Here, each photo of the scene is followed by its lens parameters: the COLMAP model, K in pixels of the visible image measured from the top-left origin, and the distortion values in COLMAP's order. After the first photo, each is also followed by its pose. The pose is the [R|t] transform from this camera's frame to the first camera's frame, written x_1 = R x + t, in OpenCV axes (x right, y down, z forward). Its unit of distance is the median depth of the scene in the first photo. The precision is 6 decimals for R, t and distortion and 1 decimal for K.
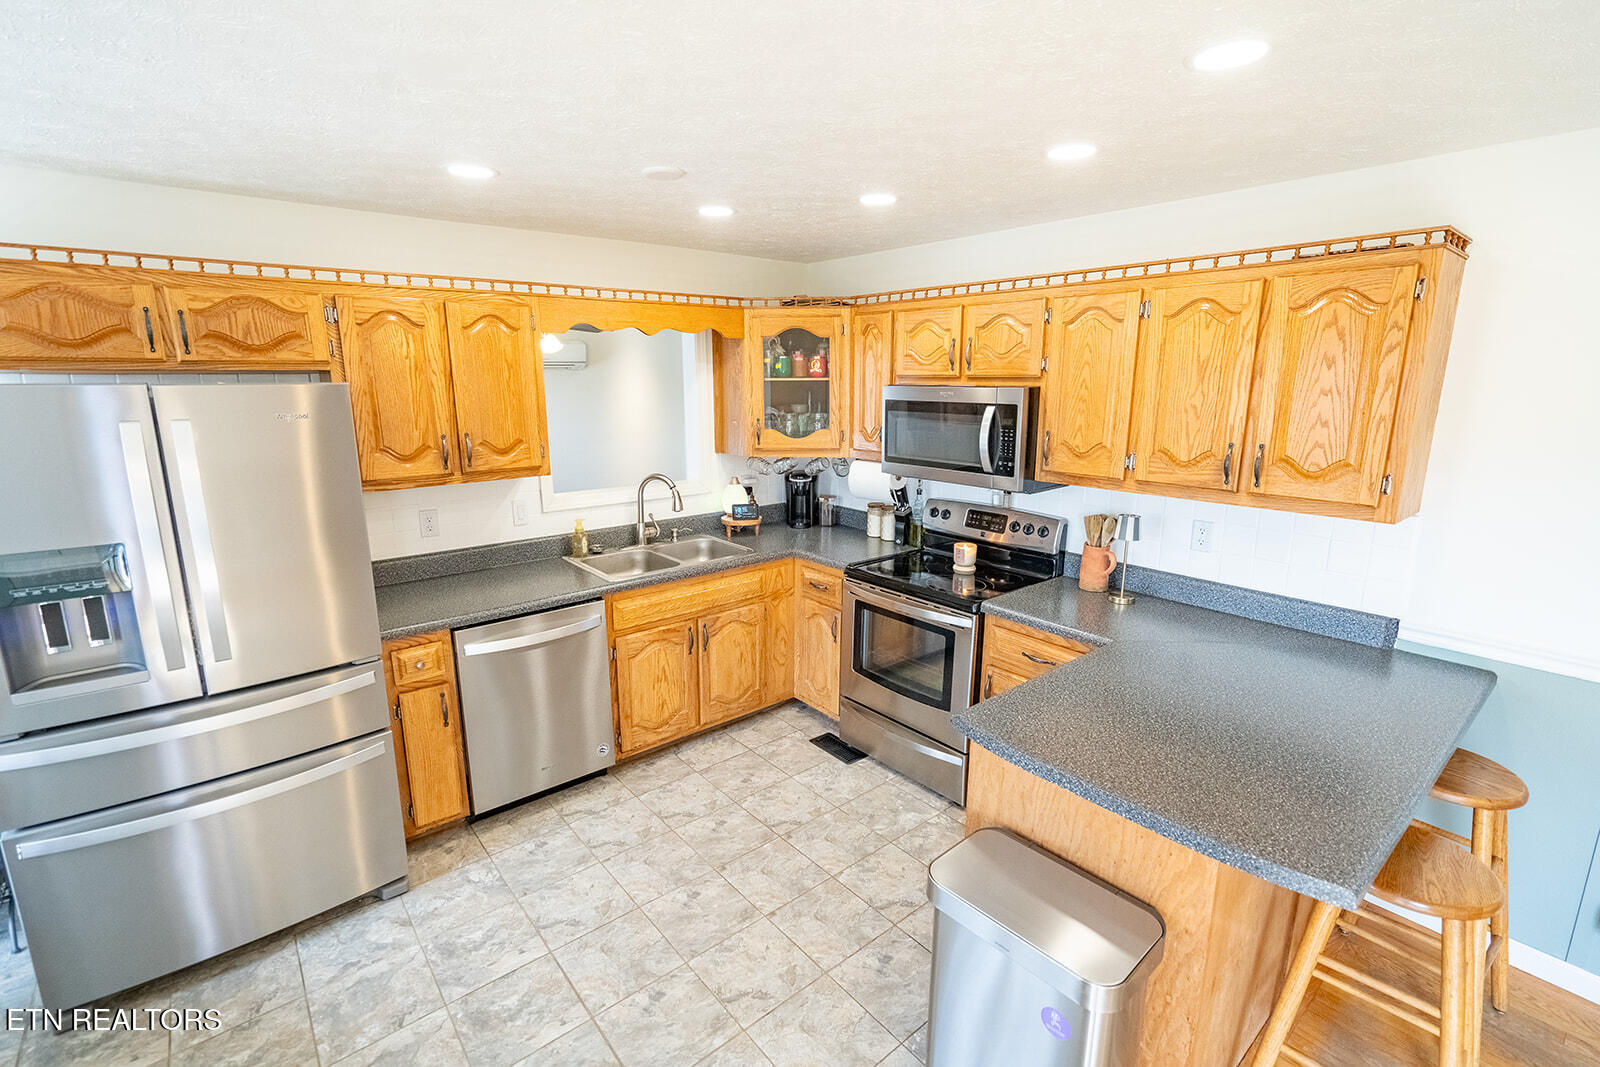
lens RADIAL K [[731.5, 0, 800.4], [0, 731.5, 531.6], [0, 0, 1]] dist [0.002329, -0.000002]
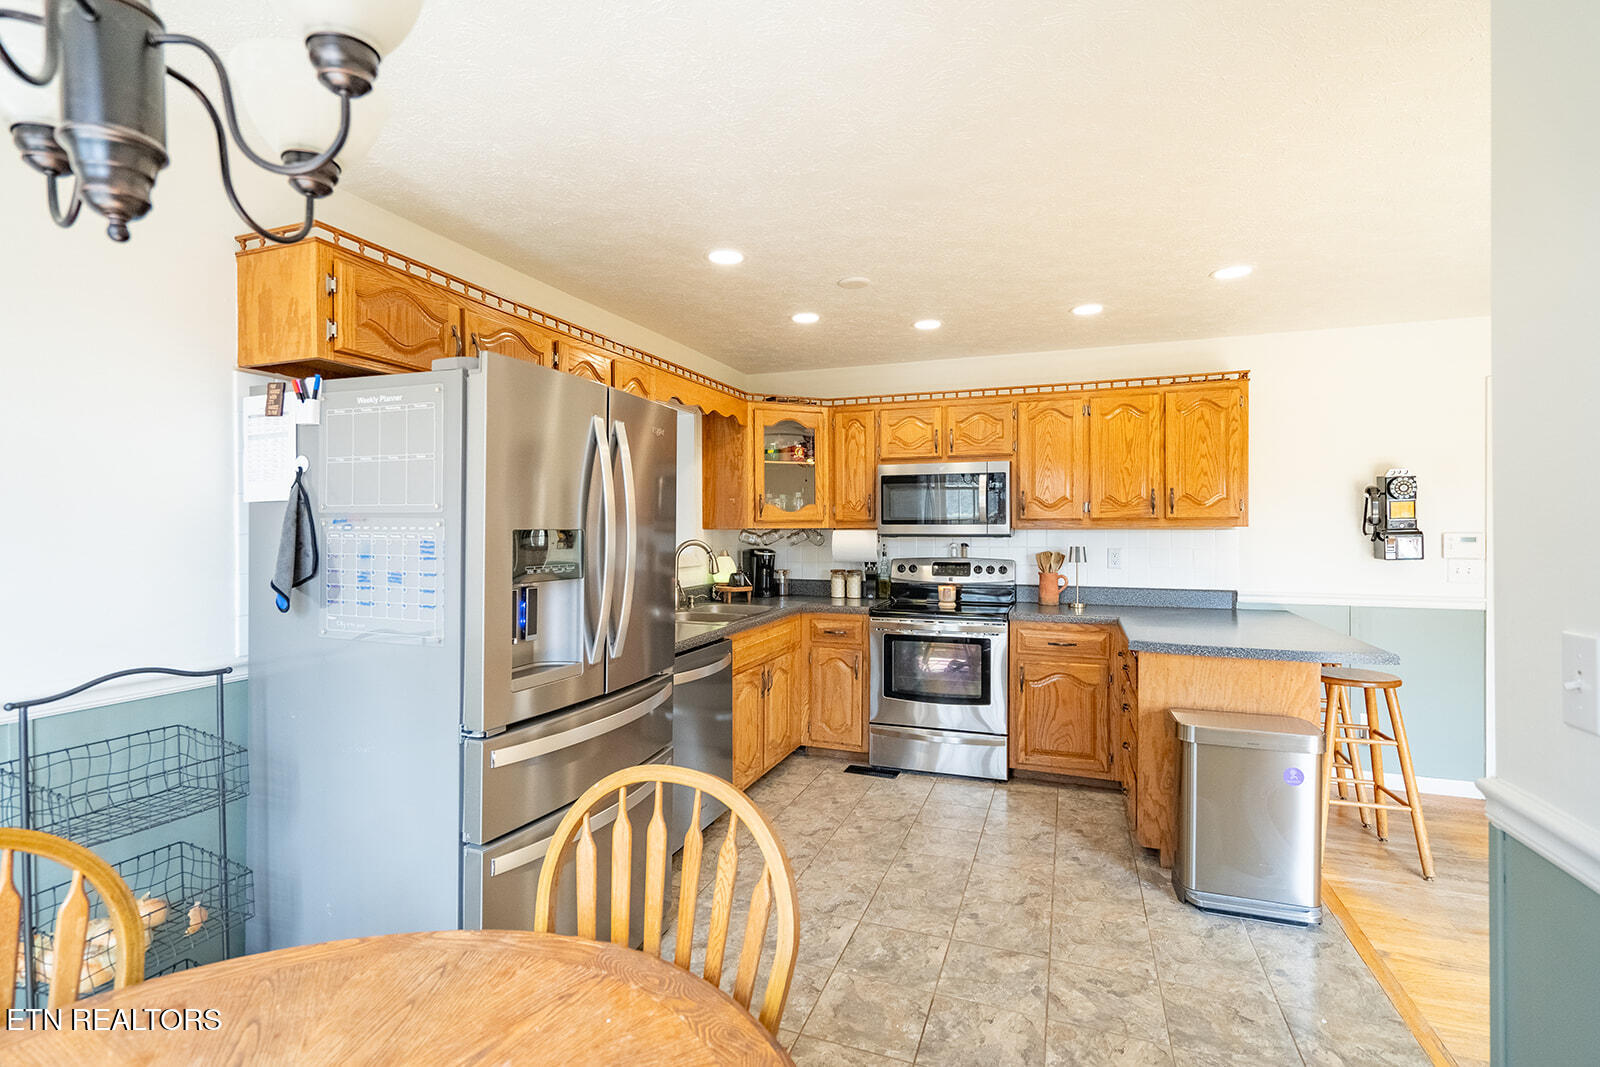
lens RADIAL K [[748.2, 0, 800.0], [0, 748.2, 533.5], [0, 0, 1]] dist [0.002313, 0.000031]
pose [[0.869126, -0.004766, 0.494567, -0.625258], [0.106274, 0.978396, -0.177331, 0.128198], [-0.483038, 0.206682, 0.850857, -0.015157]]
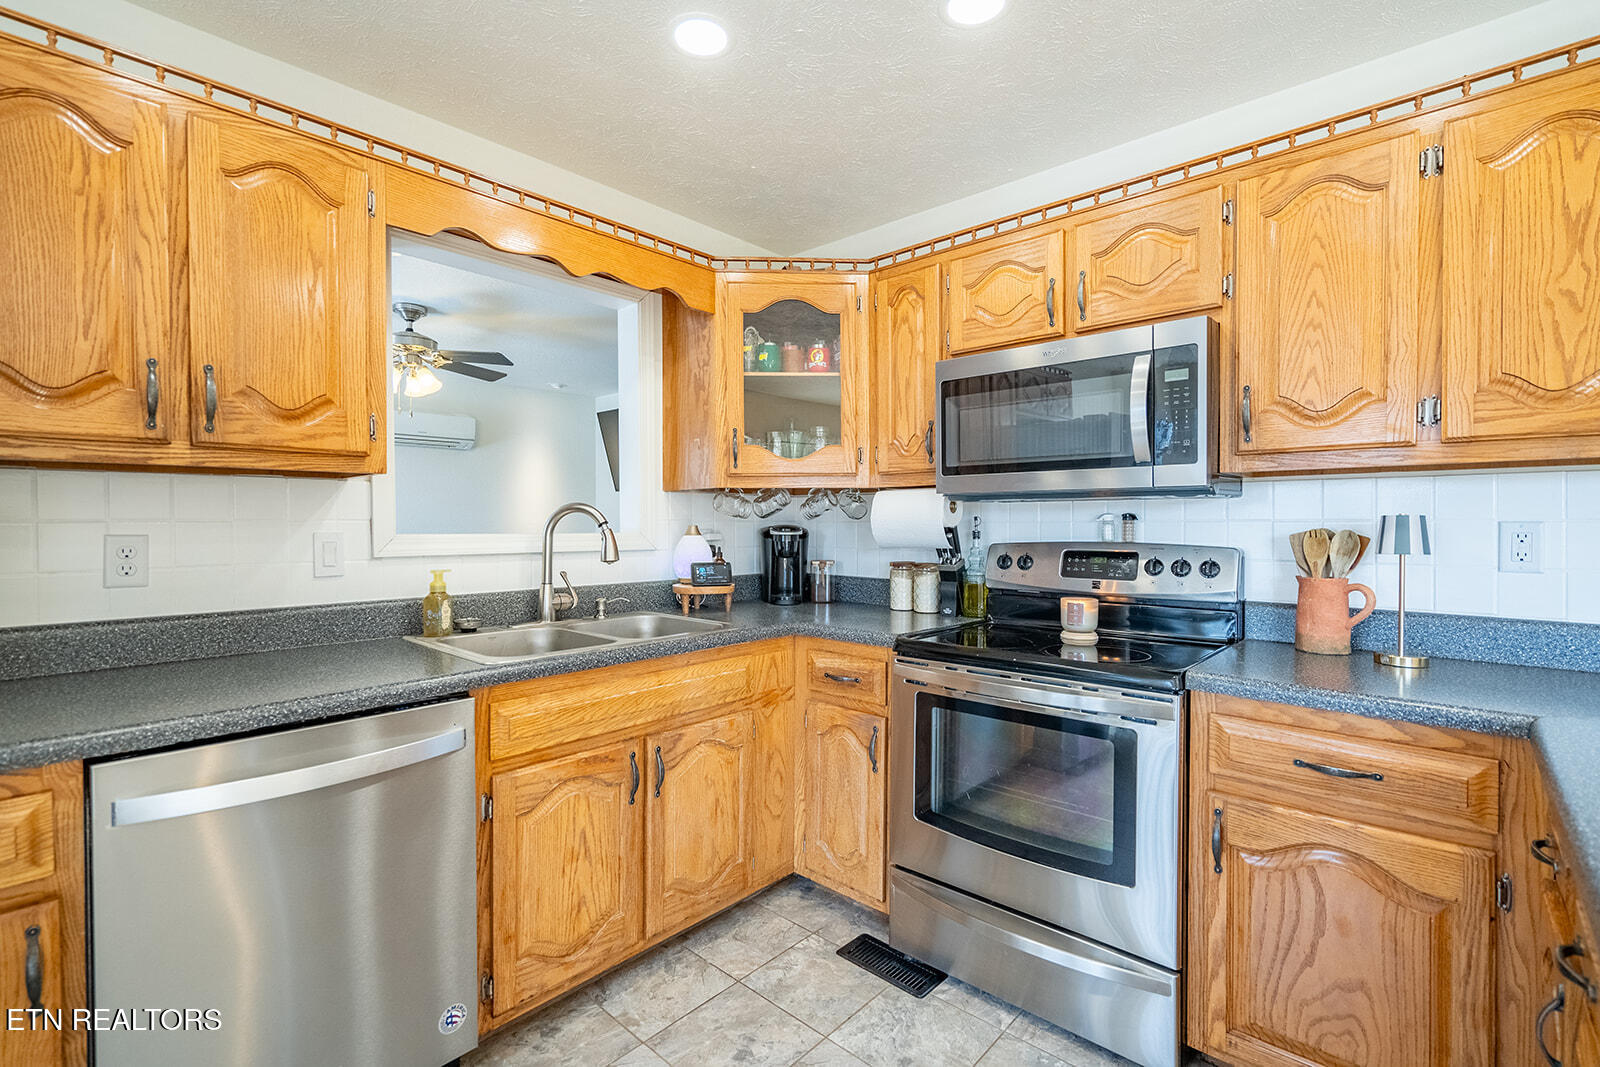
lens RADIAL K [[731.5, 0, 800.4], [0, 731.5, 531.6], [0, 0, 1]] dist [0.002329, -0.000002]
pose [[0.990795, -0.002131, 0.135351, -0.095584], [0.029134, 0.979801, -0.197841, 0.076146], [-0.132196, 0.199964, 0.970844, 0.388566]]
